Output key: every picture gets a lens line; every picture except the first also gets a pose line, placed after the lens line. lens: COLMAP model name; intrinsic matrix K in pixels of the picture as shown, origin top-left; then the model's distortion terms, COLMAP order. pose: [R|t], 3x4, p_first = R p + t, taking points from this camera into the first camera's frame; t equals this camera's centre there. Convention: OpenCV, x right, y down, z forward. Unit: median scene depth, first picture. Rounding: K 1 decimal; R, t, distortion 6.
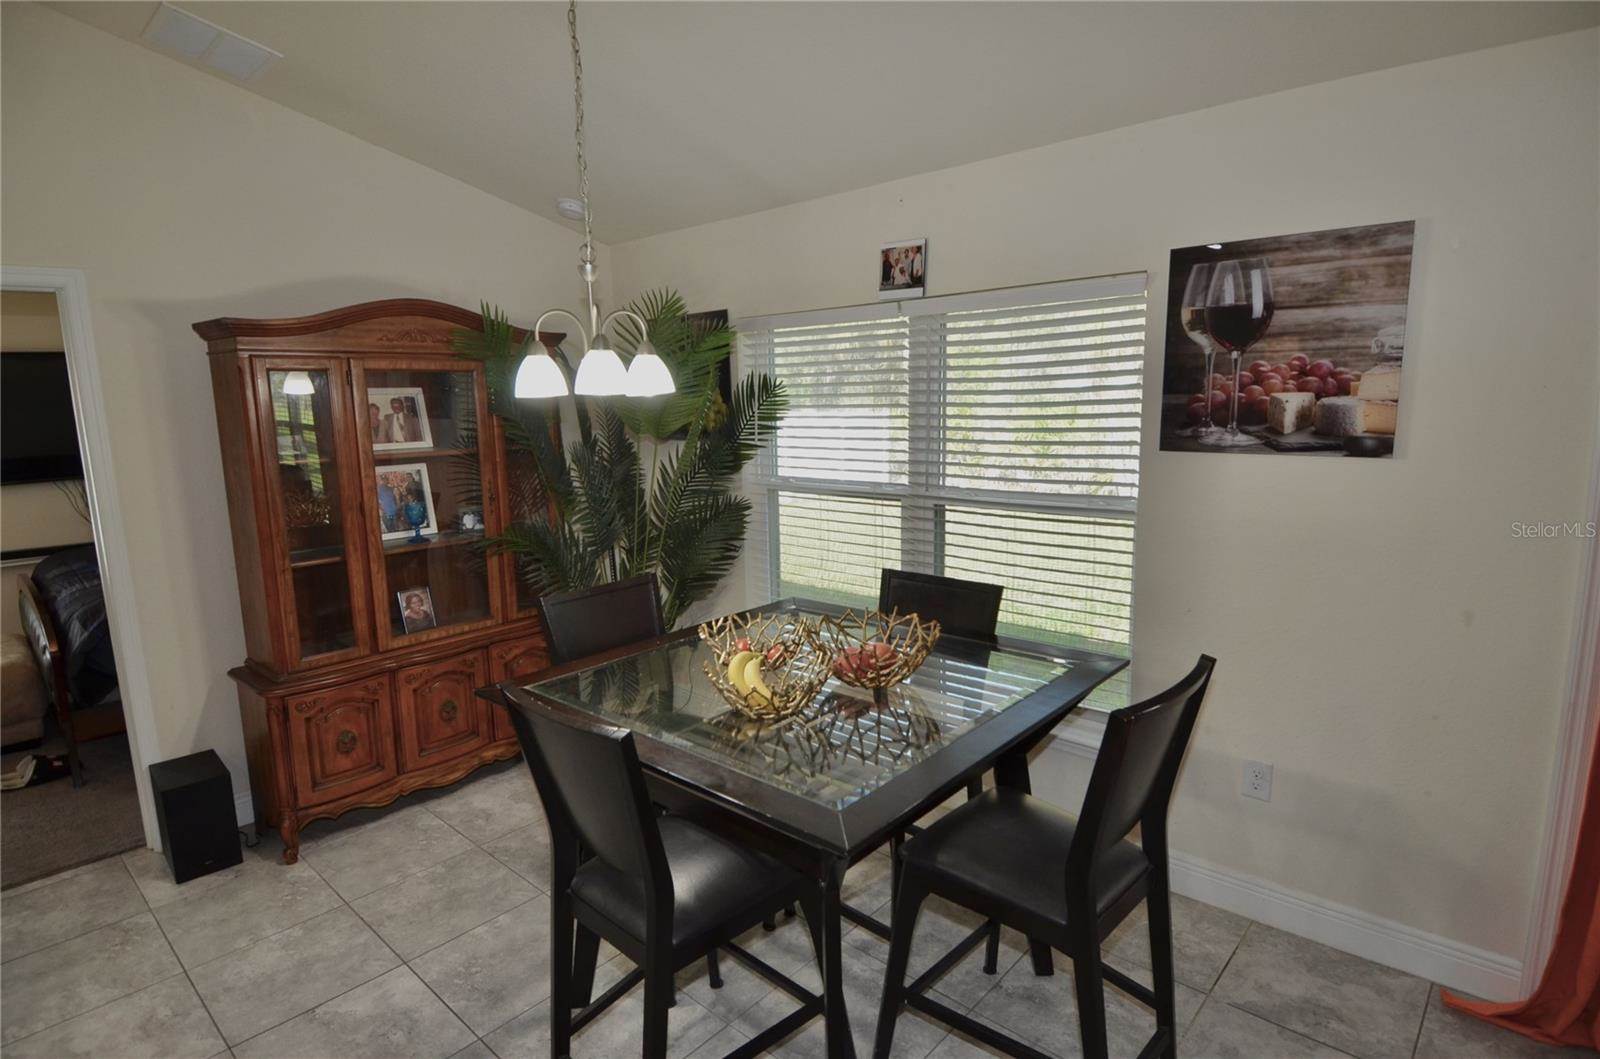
lens RADIAL K [[829.7, 0, 804.0], [0, 829.7, 530.2], [0, 0, 1]] dist [0.049658, -0.054889]
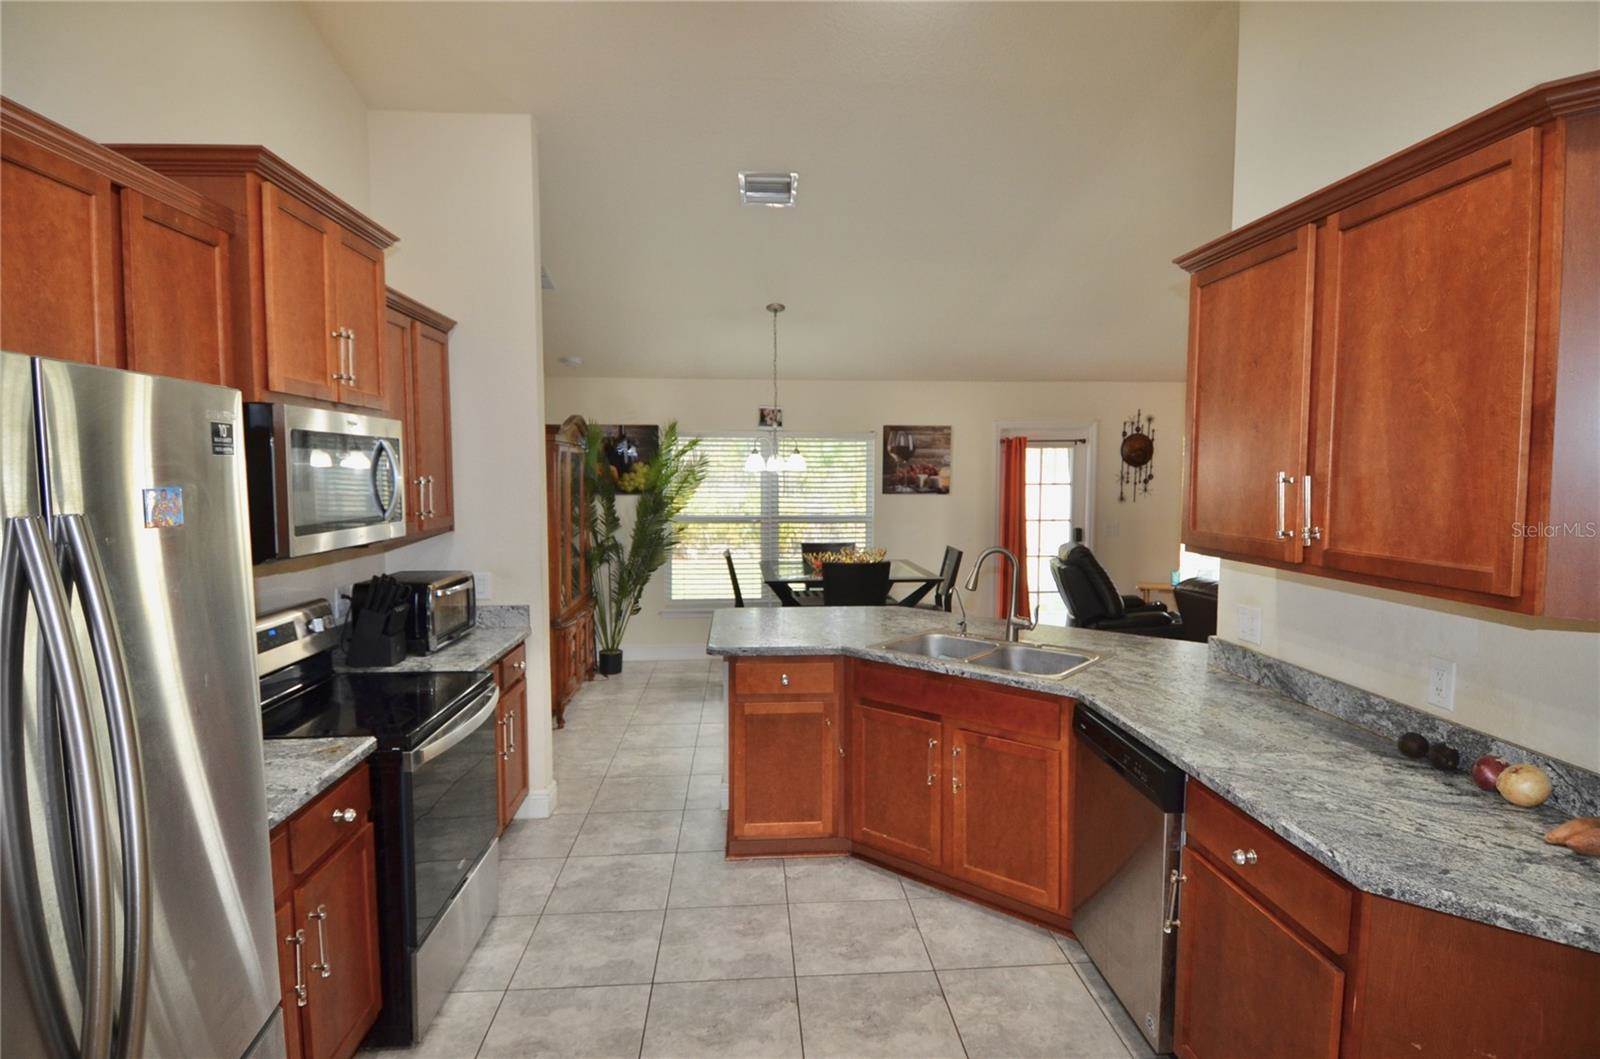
lens RADIAL K [[829.7, 0, 804.0], [0, 829.7, 530.2], [0, 0, 1]] dist [0.049658, -0.054889]
pose [[0.694507, -0.029165, 0.718895, -1.627546], [0.098474, 0.993628, -0.054823, 0.140951], [-0.712716, 0.108868, 0.692953, -0.677691]]
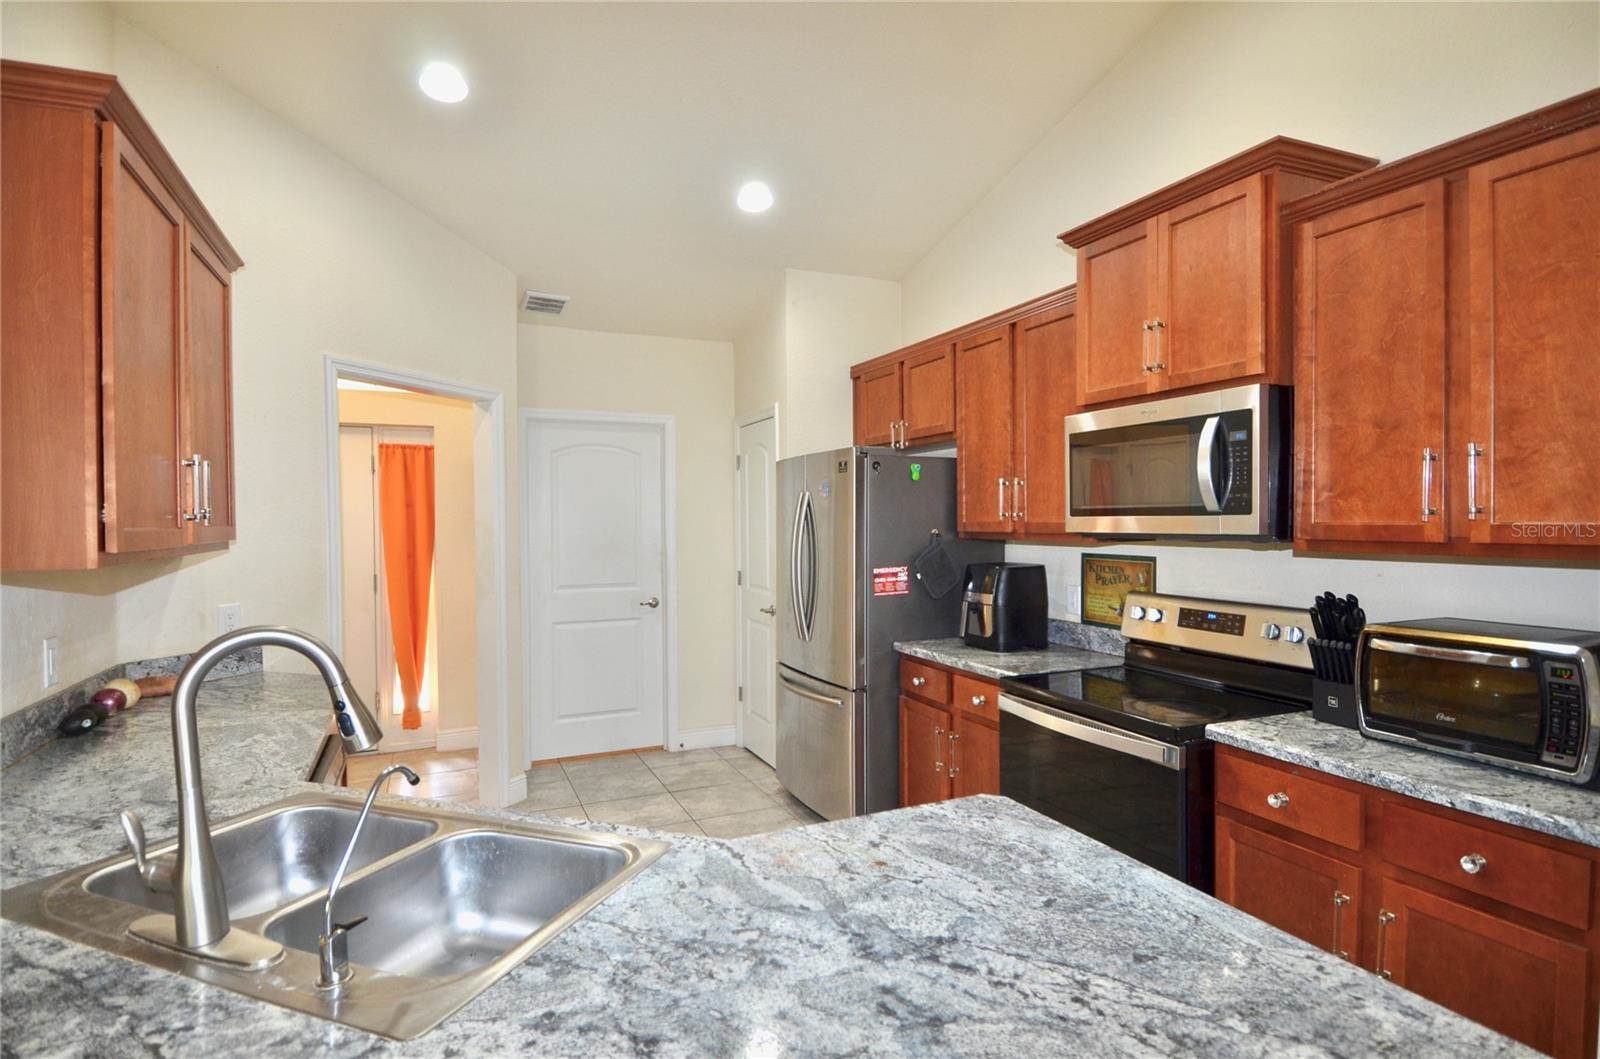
lens RADIAL K [[829.7, 0, 804.0], [0, 829.7, 530.2], [0, 0, 1]] dist [0.049658, -0.054889]
pose [[-0.406346, 0.037909, -0.912933, -0.306058], [-0.127578, 0.986998, 0.097769, 0.012556], [0.904769, 0.156198, -0.396227, 0.341011]]
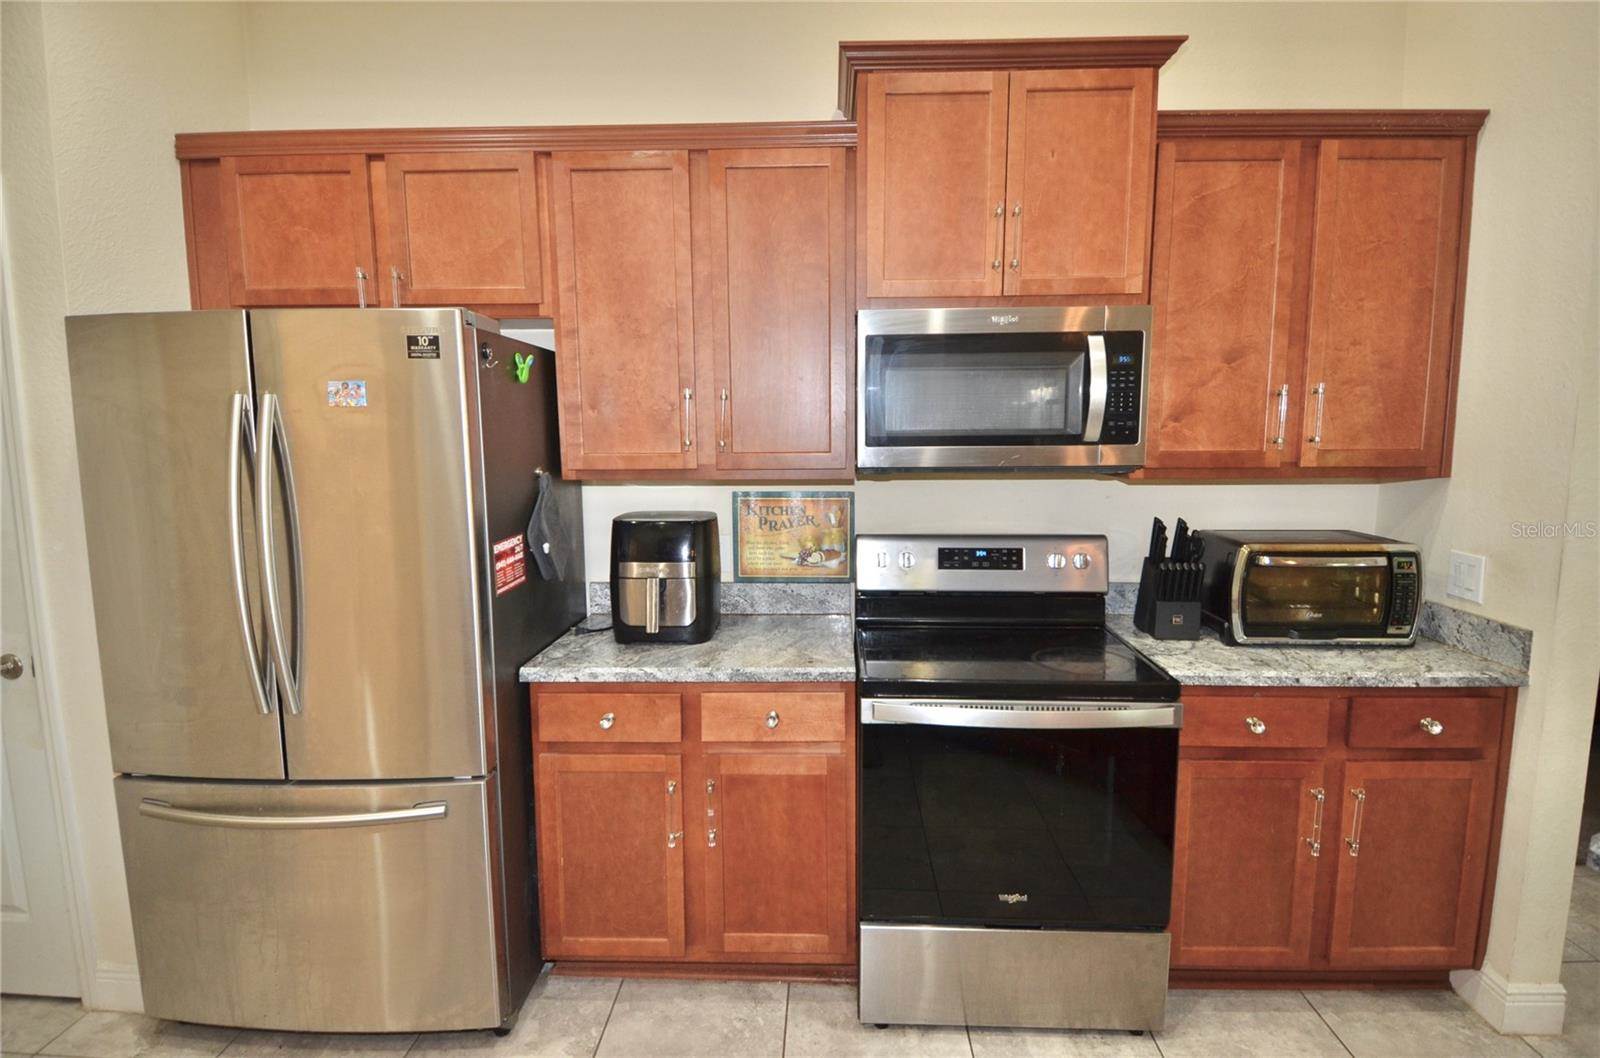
lens RADIAL K [[826.6, 0, 800.4], [0, 826.6, 531.0], [0, 0, 1]] dist [0.048044, -0.054224]
pose [[0.643274, 0.113626, -0.757157, -0.830857], [-0.128665, 0.990905, 0.039392, 0.111190], [0.754747, 0.072079, 0.652044, -0.321750]]
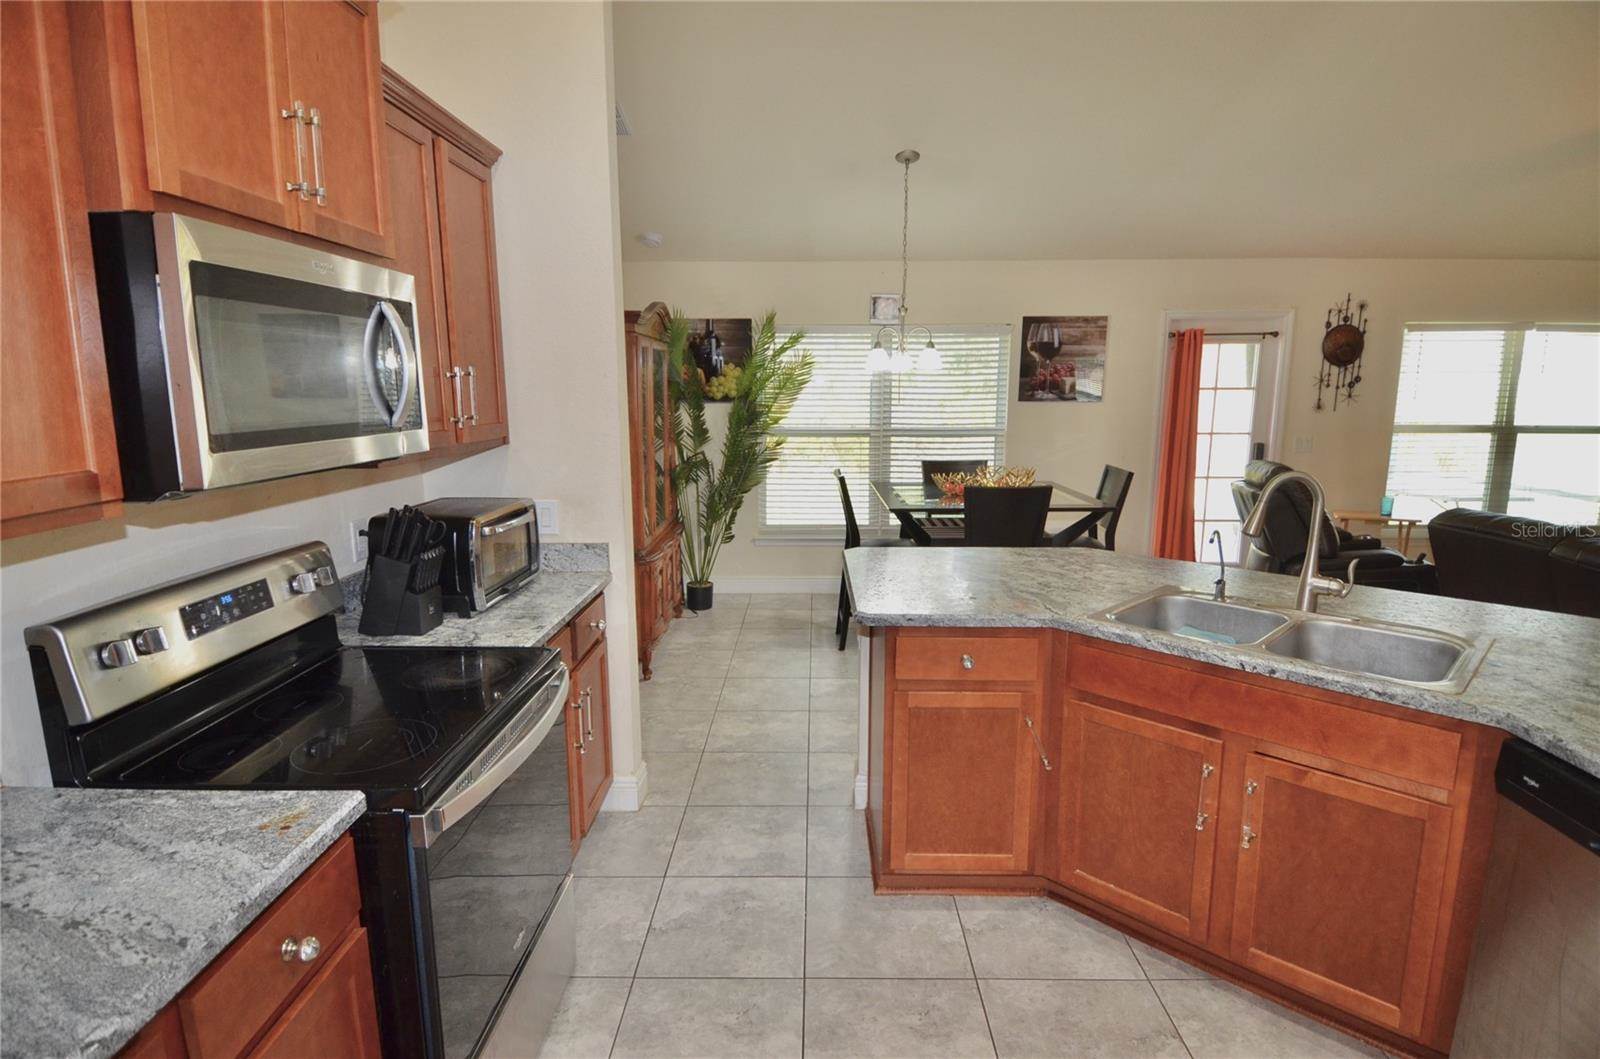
lens RADIAL K [[829.7, 0, 804.0], [0, 829.7, 530.2], [0, 0, 1]] dist [0.049658, -0.054889]
pose [[0.753098, -0.093425, 0.651241, -1.448146], [0.089394, 0.995217, 0.039395, 0.108299], [-0.651807, 0.028549, 0.757847, -0.335592]]
